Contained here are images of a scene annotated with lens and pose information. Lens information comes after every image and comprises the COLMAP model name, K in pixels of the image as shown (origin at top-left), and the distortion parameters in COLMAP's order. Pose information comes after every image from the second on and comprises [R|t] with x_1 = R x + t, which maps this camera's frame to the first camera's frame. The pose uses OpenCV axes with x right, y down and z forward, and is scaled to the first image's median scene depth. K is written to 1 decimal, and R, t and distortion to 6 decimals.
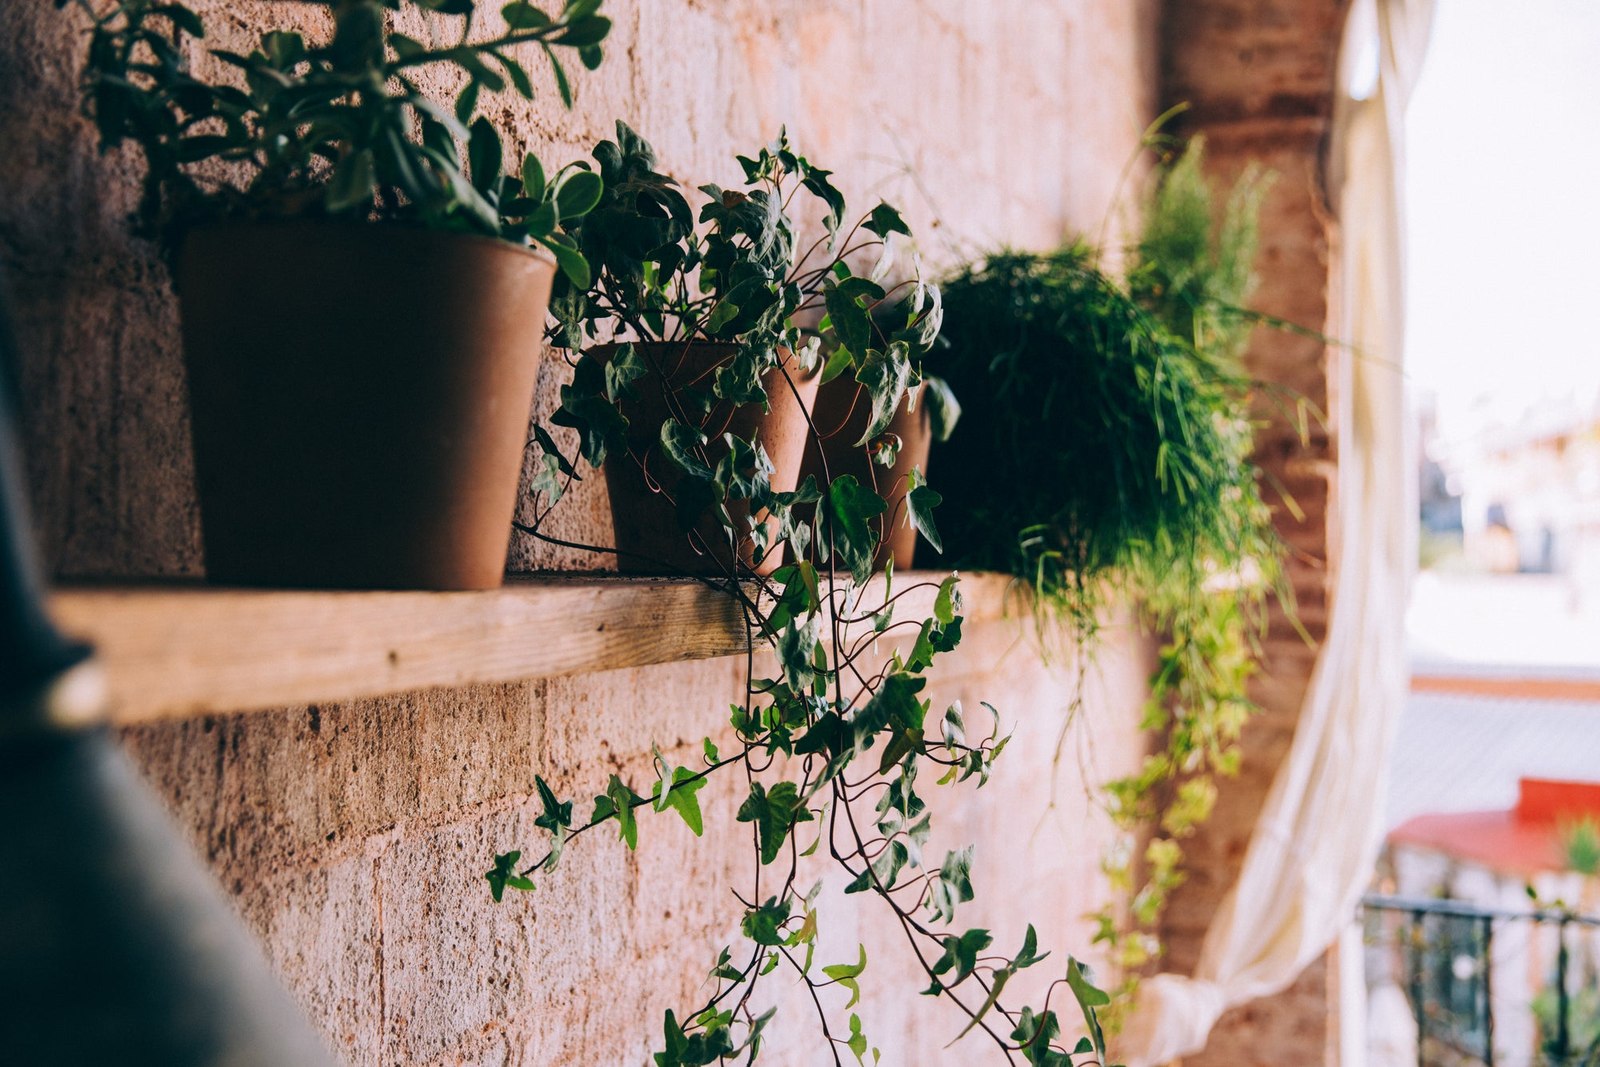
lens RADIAL K [[1656.3, 0, 800.0], [0, 1656.3, 533.5], [0, 0, 1]] dist [-0.013982, 0.036196]
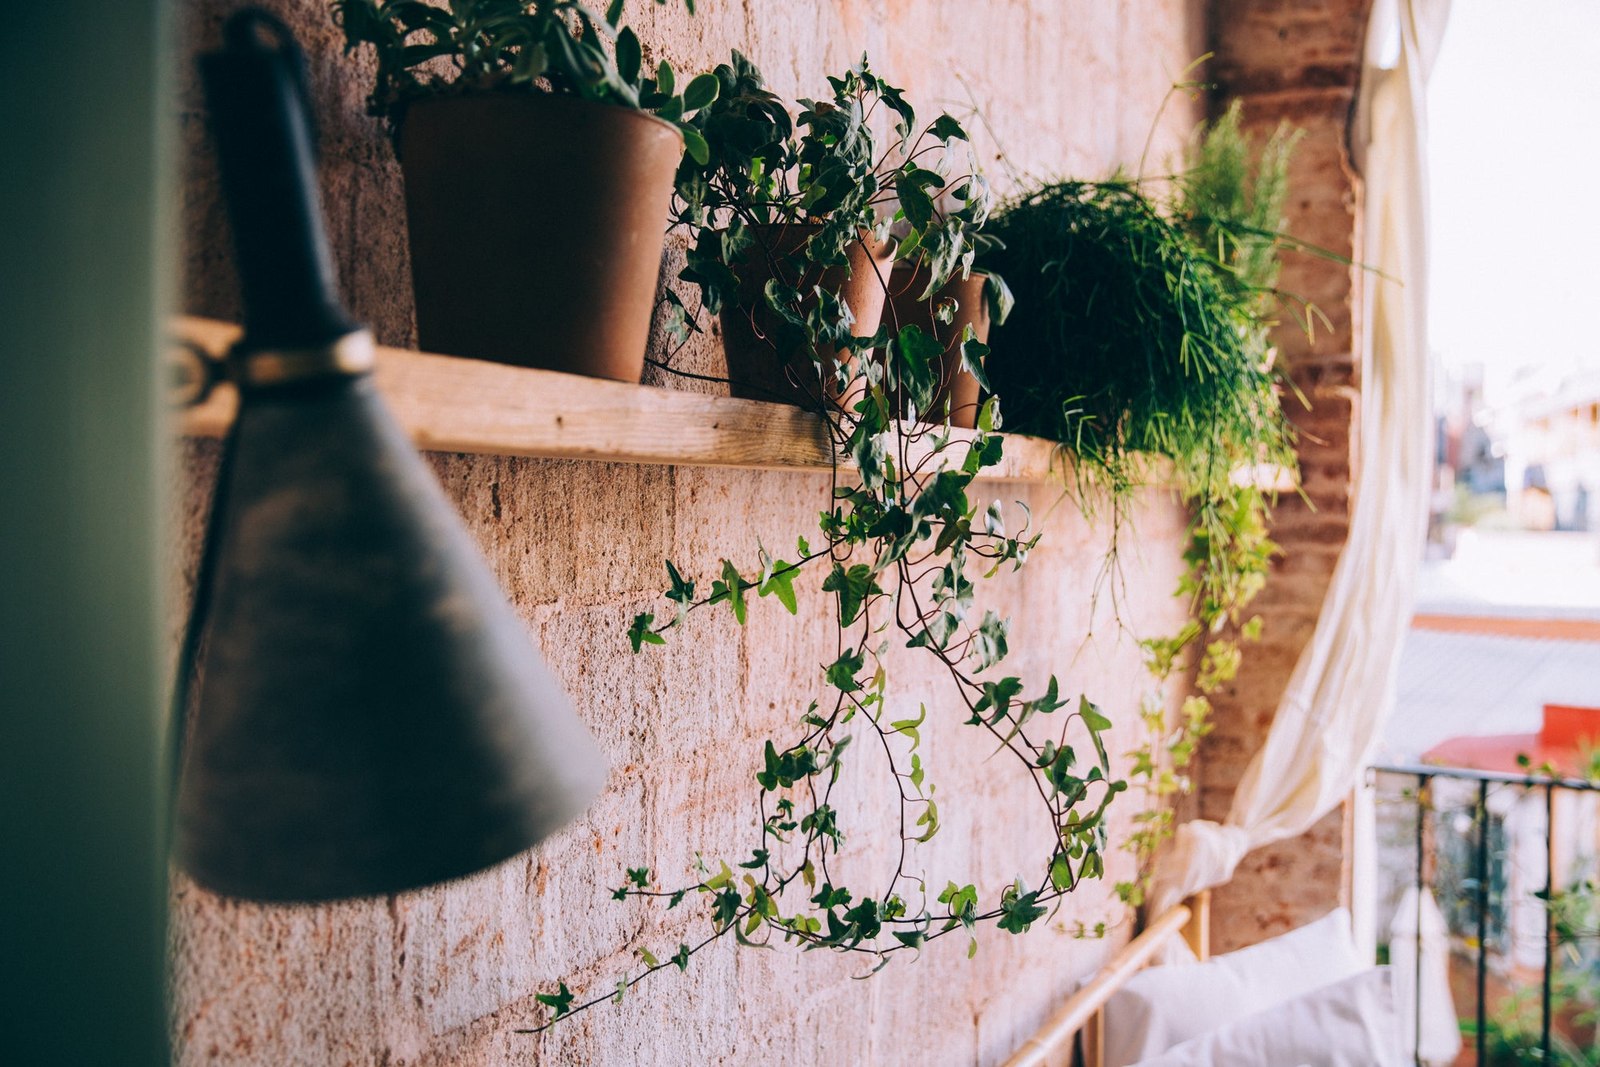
lens RADIAL K [[1465.9, 0, 800.0], [0, 1465.9, 533.5], [0, 0, 1]] dist [-0.040391, 0.023076]
pose [[0.997521, 0.007472, -0.069968, 0.021457], [-0.005476, 0.999574, 0.028679, 0.087860], [0.070152, -0.028225, 0.997137, -0.115344]]
